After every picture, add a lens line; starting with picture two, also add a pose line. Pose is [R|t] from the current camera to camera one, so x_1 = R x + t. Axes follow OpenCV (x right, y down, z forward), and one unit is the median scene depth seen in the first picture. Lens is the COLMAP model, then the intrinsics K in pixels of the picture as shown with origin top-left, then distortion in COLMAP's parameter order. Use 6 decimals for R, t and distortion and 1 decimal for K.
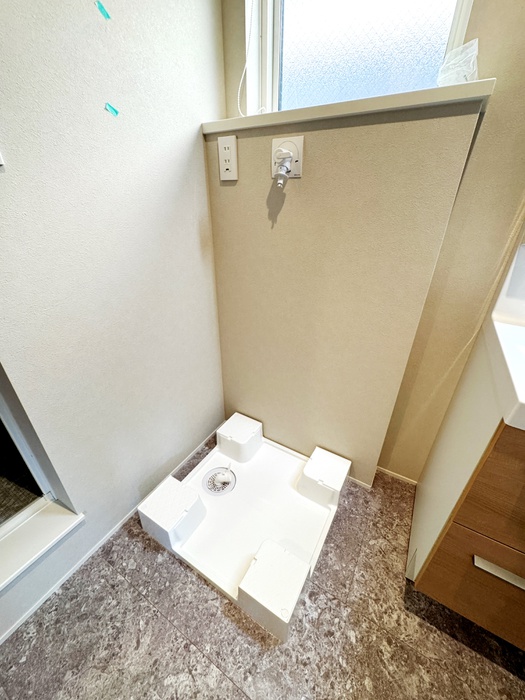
lens RADIAL K [[279.1, 0, 263.8], [0, 279.1, 352.1], [0, 0, 1]] dist [-0.001420, 0.000513]
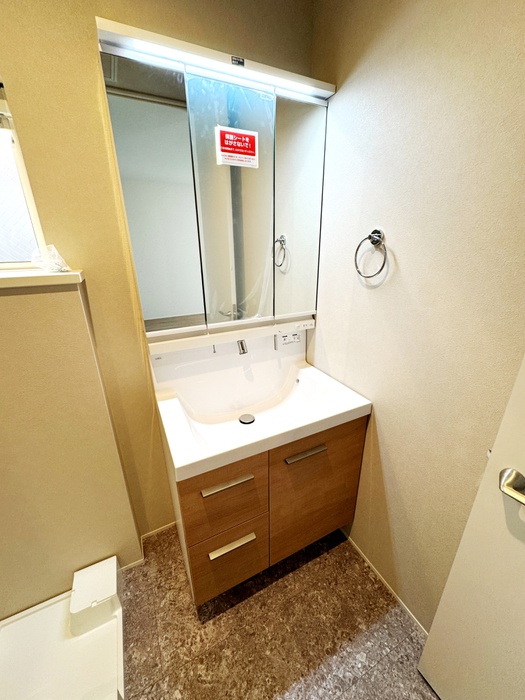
lens RADIAL K [[279.1, 0, 261.2], [0, 279.1, 351.8], [0, 0, 1]] dist [-0.001420, 0.000513]
pose [[0.540889, -0.306611, 0.783217, 0.028257], [0.413039, 0.908002, 0.070218, -0.180860], [-0.732692, 0.285519, 0.617771, -0.318230]]
